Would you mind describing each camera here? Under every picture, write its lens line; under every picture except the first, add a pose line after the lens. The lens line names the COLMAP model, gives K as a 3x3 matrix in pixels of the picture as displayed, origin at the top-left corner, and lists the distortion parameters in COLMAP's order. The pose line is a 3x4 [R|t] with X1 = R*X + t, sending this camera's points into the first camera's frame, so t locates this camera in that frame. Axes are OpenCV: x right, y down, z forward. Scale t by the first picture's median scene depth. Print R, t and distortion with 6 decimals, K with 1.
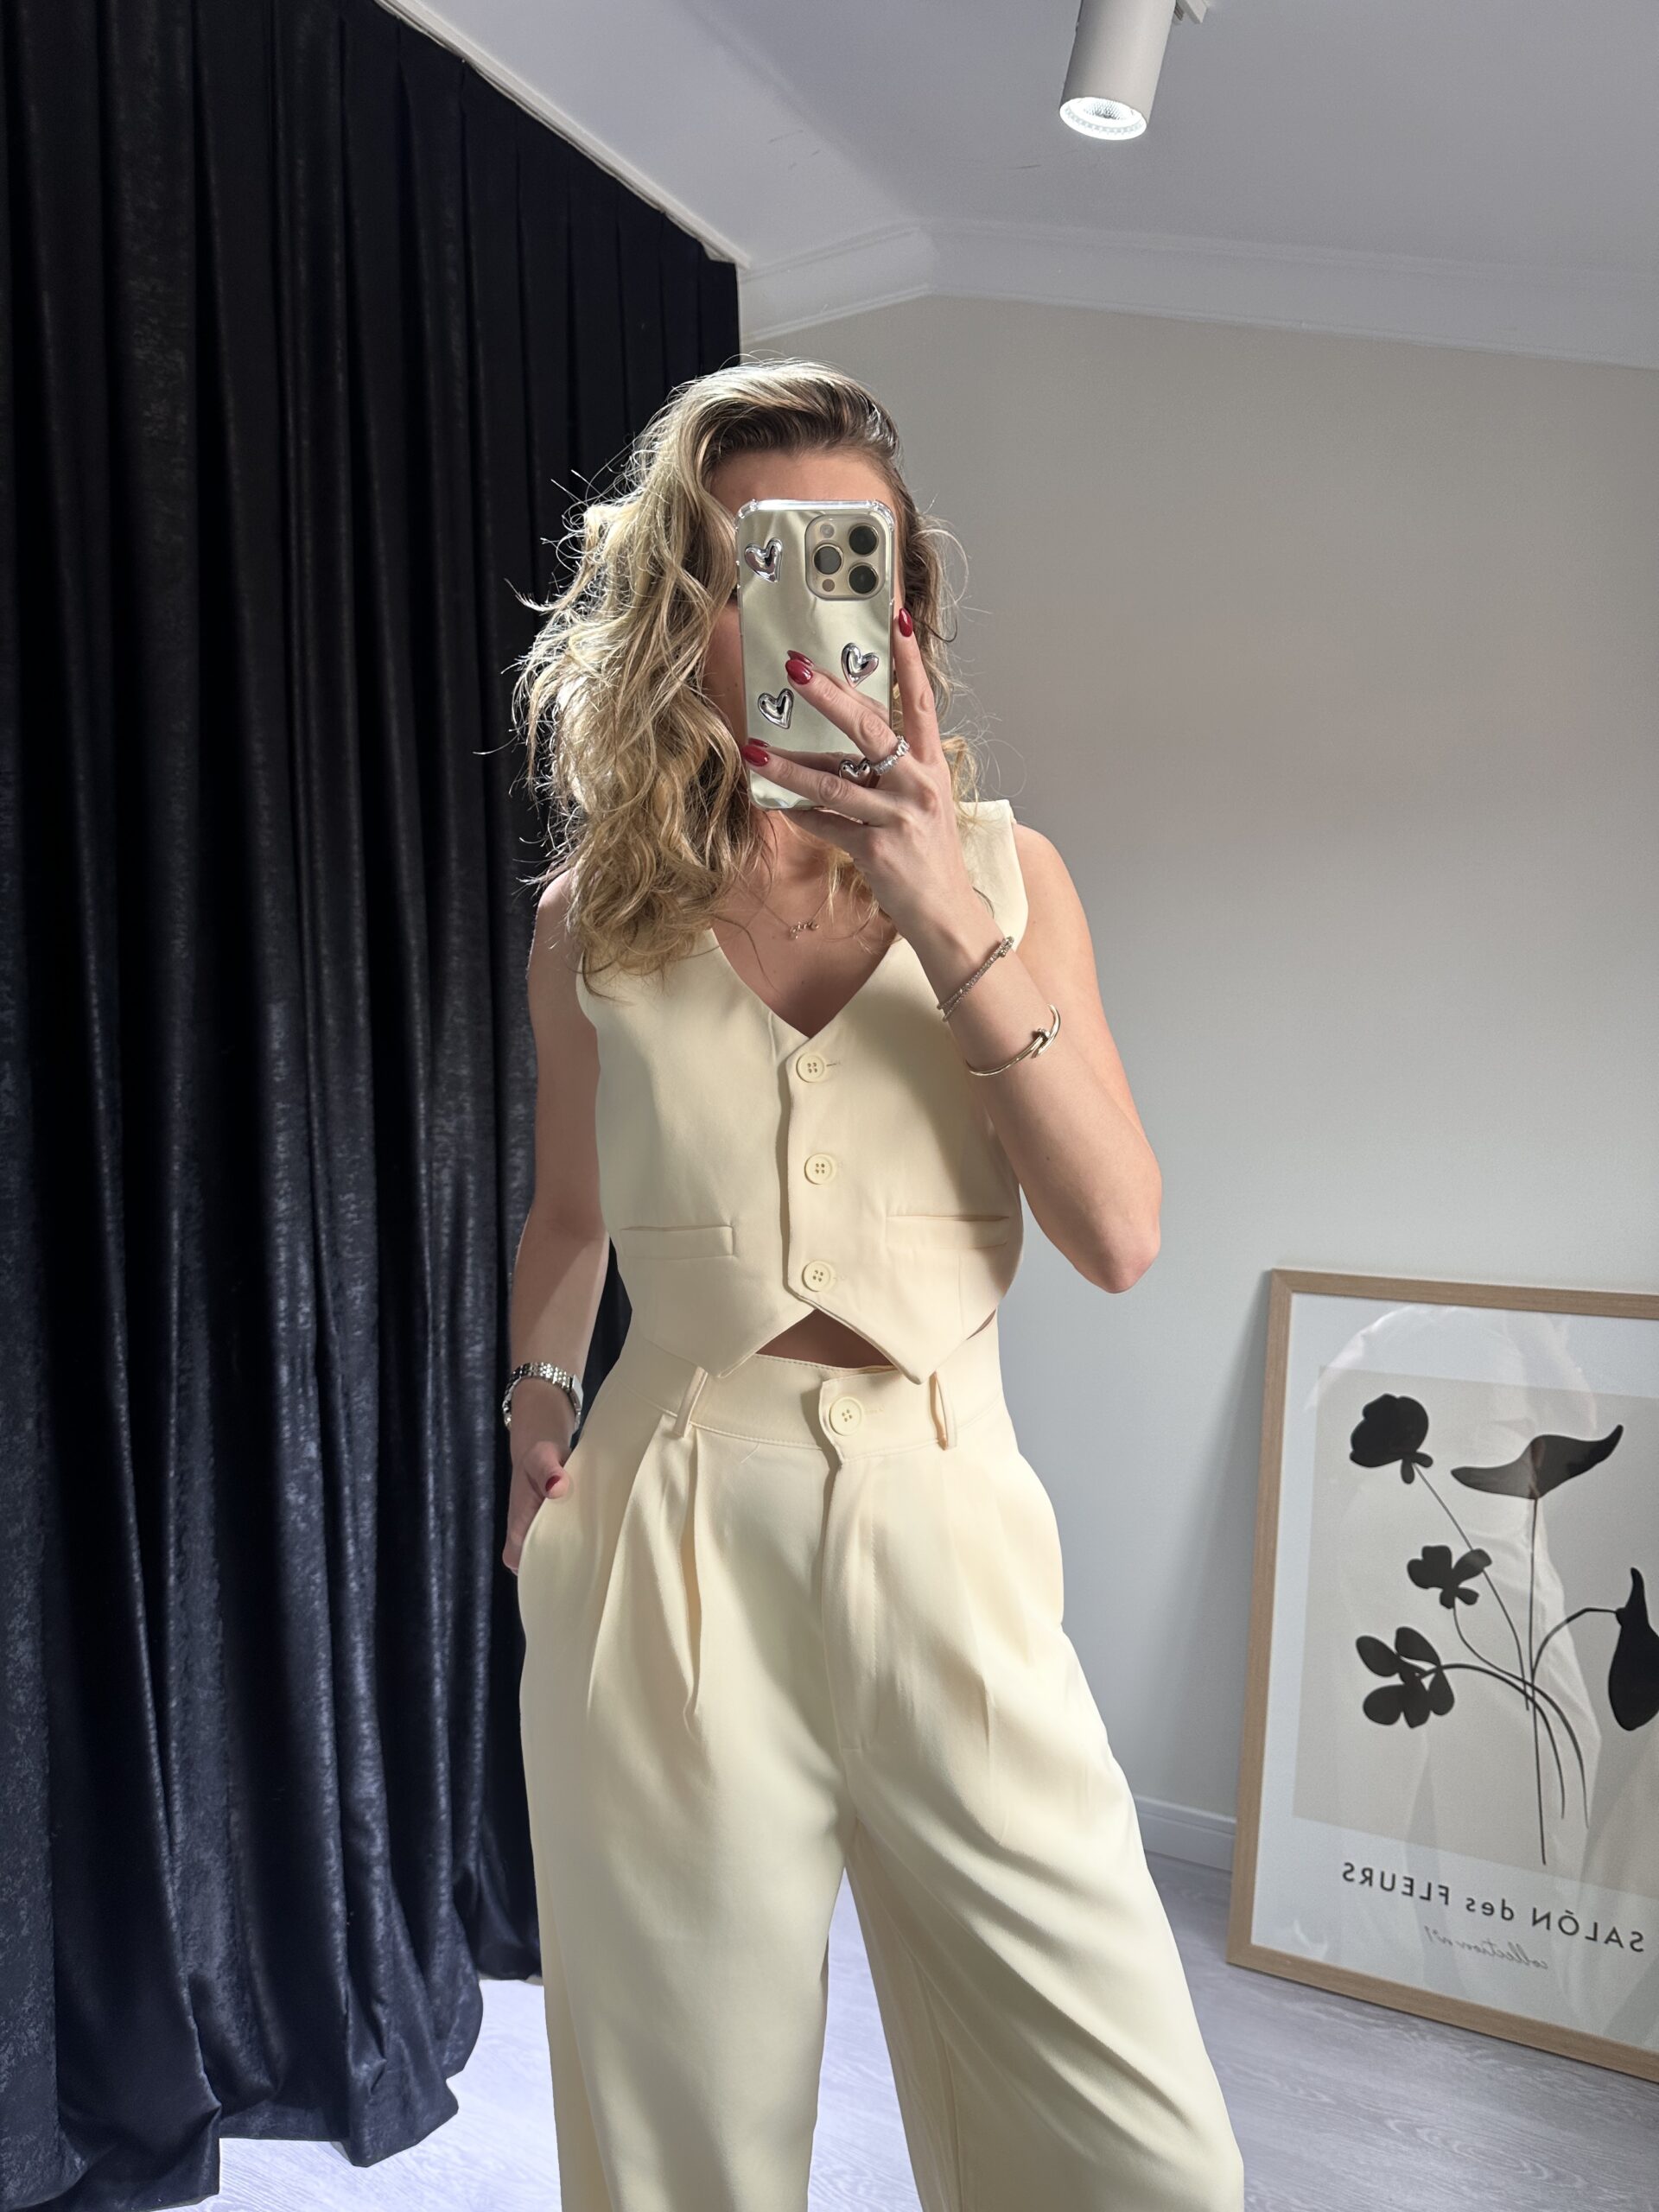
lens RADIAL K [[1561.2, 0, 824.6], [0, 1561.2, 1089.8], [0, 0, 1]] dist [0.016721, -0.036542]
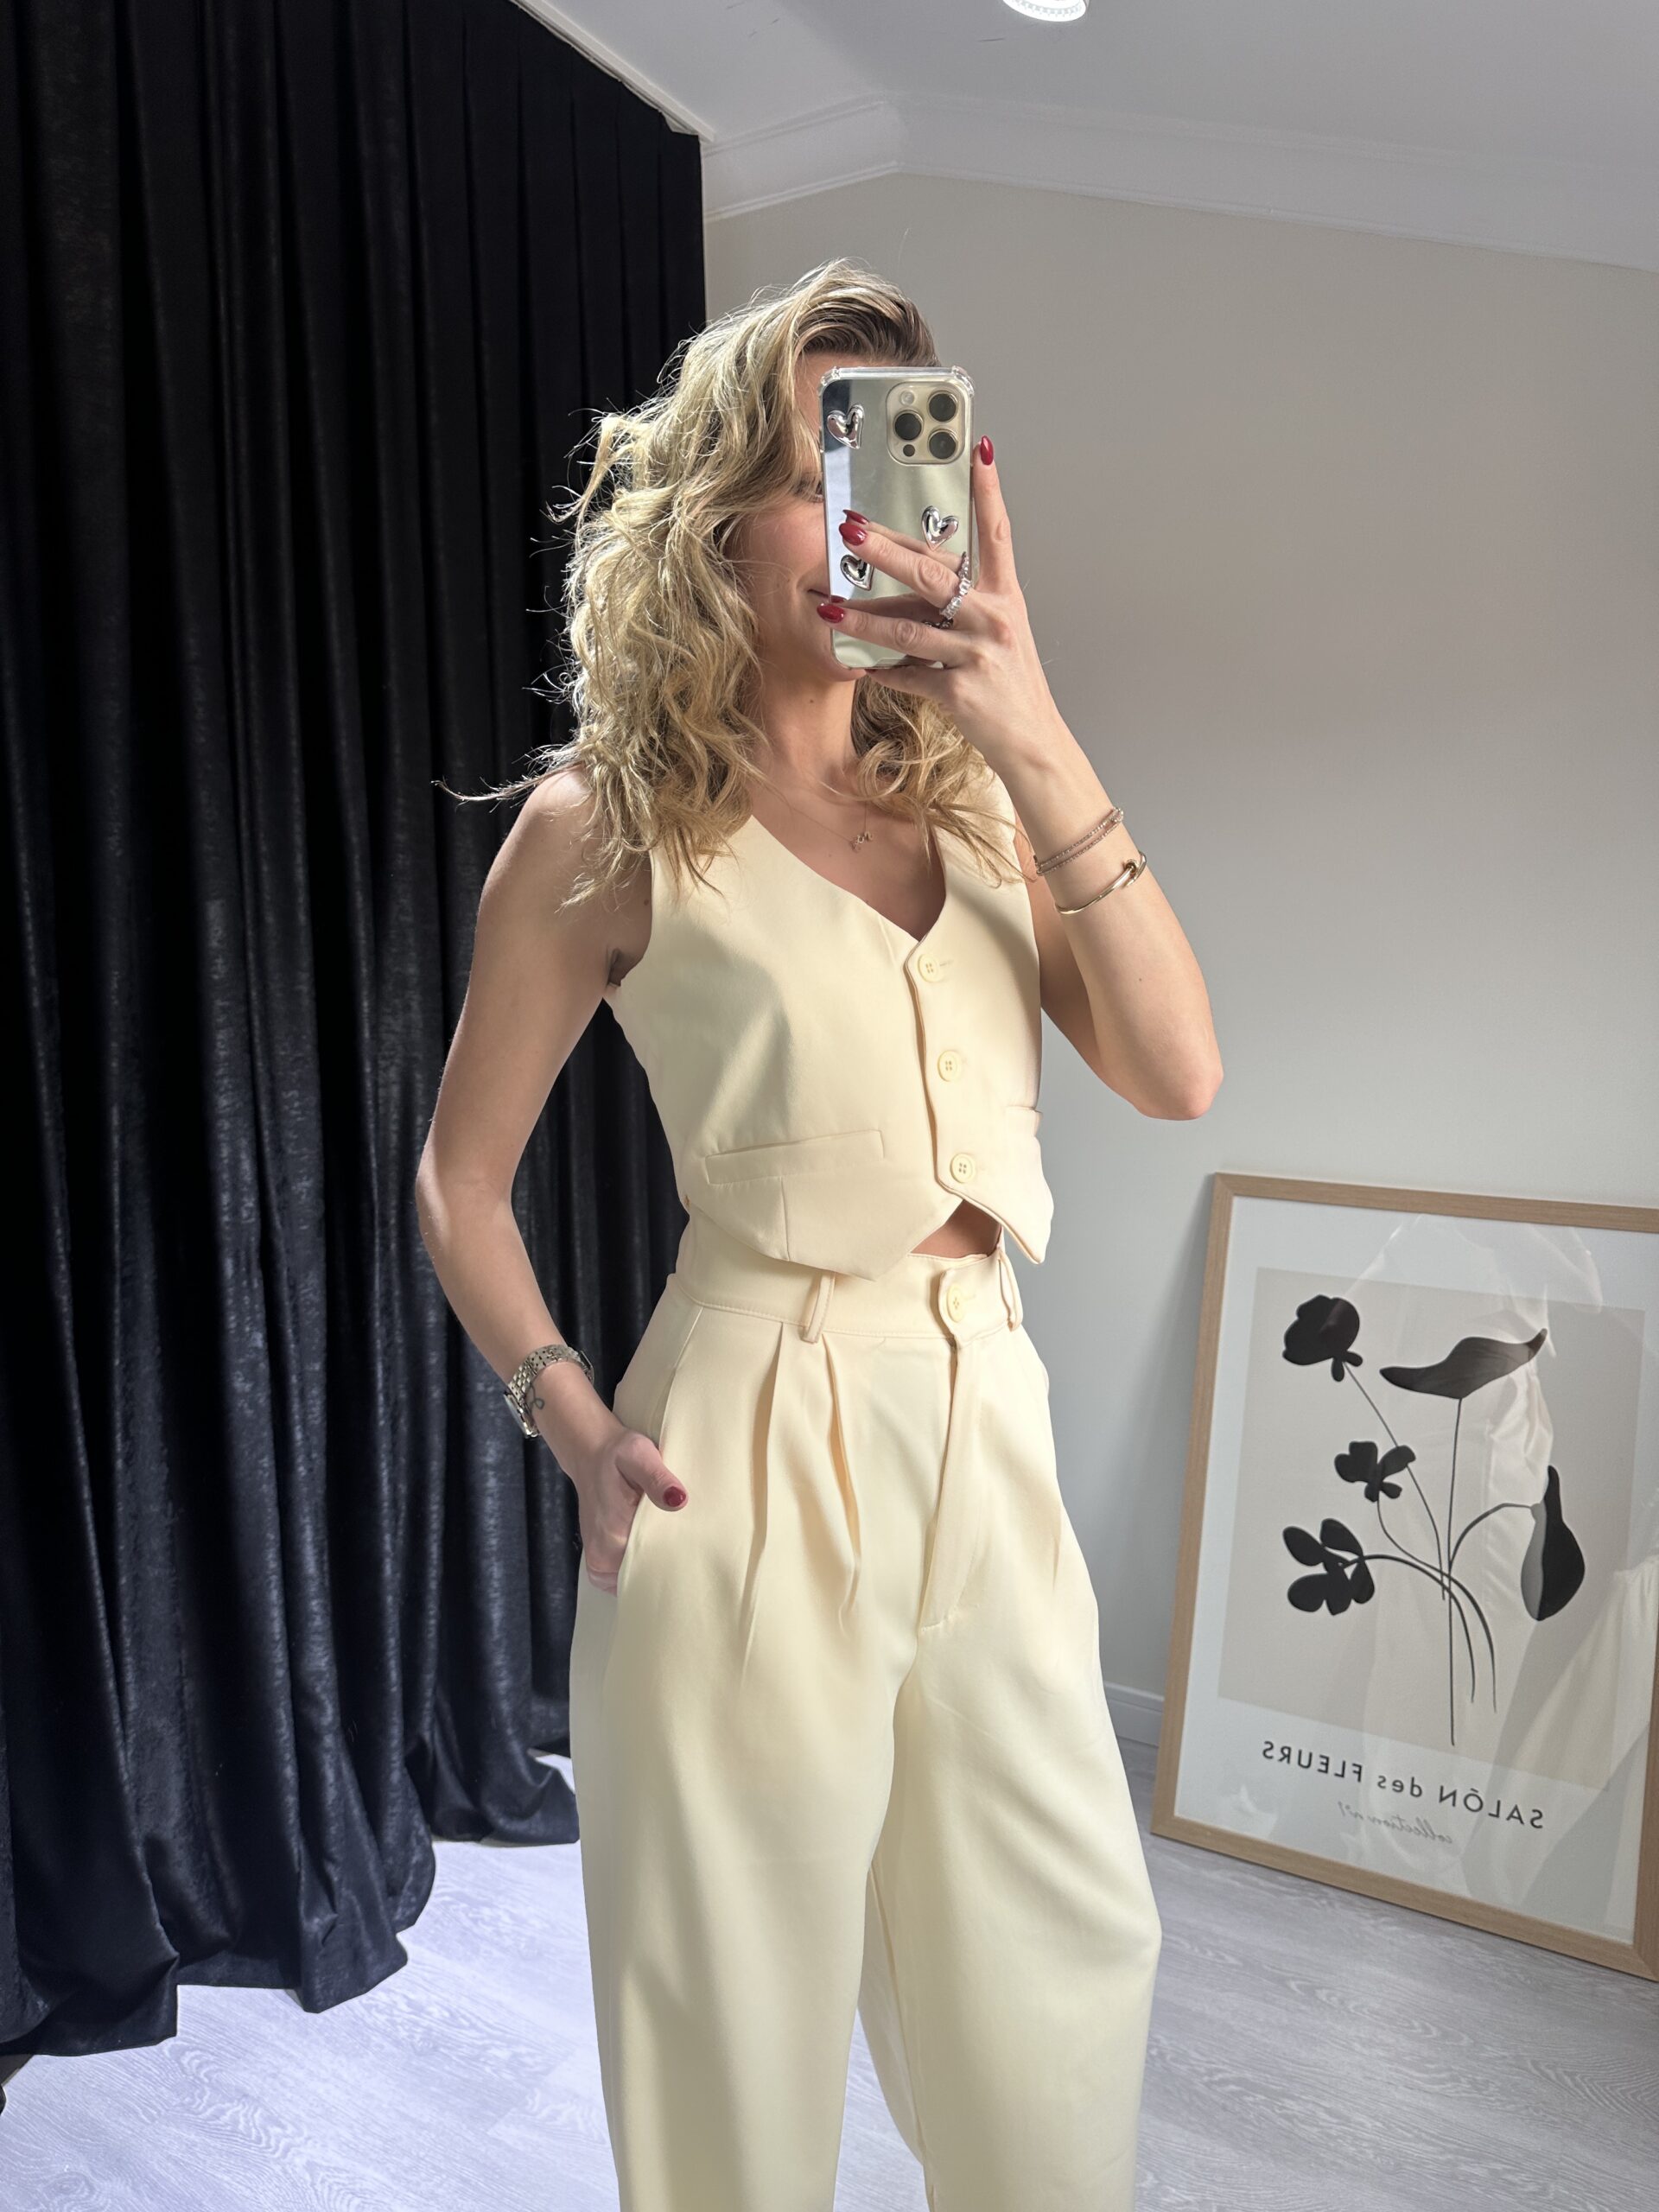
lens RADIAL K [[1561.2, 0, 838.9], [0, 1561.2, 1086.8], [0, 0, 1]] dist [0.016721, -0.036542]
pose [[0.999931, 0.011376, 0.002975, 0.046830], [-0.011551, 0.997657, 0.067436, -0.008445], [-0.002201, -0.067466, 0.997719, -0.011750]]
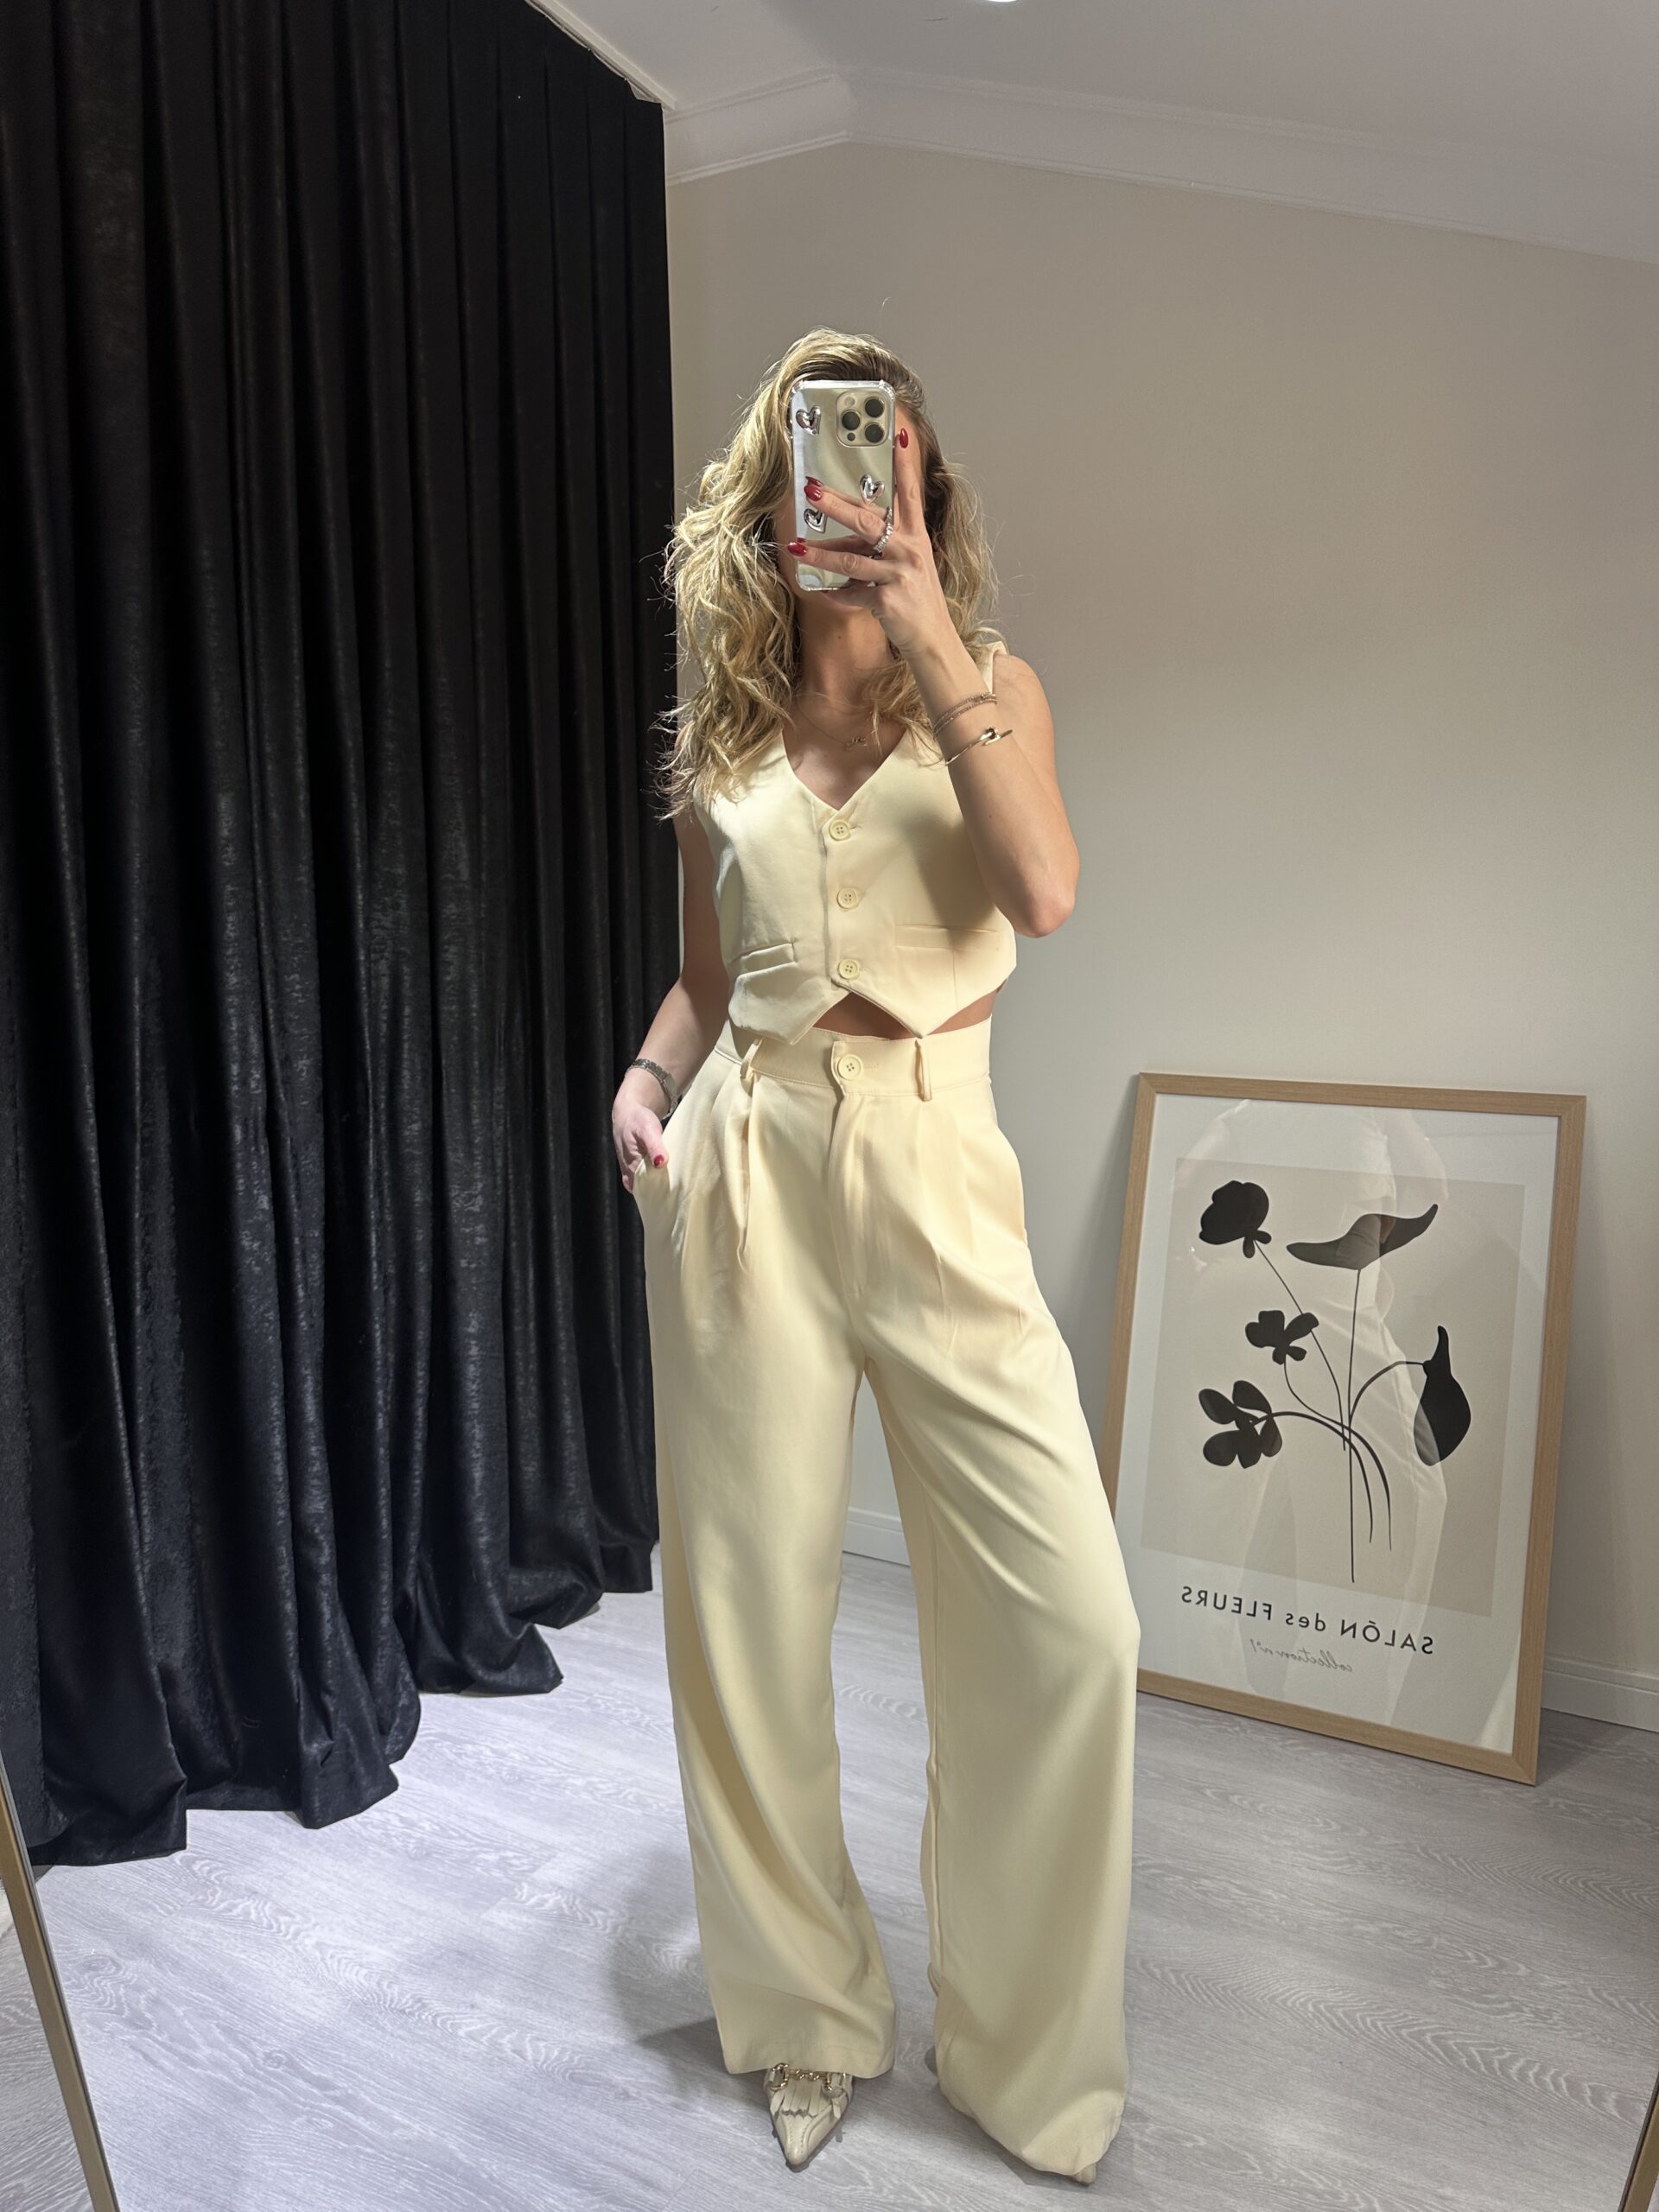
lens RADIAL K [[1561.2, 0, 828.2], [0, 1561.2, 1087.7], [0, 0, 1]] dist [0.016721, -0.036542]
pose [[0.999041, 0.011705, 0.042197, 0.024474], [-0.014734, 0.997281, 0.072208, 0.060928], [-0.041238, -0.072761, 0.996497, -0.113393]]
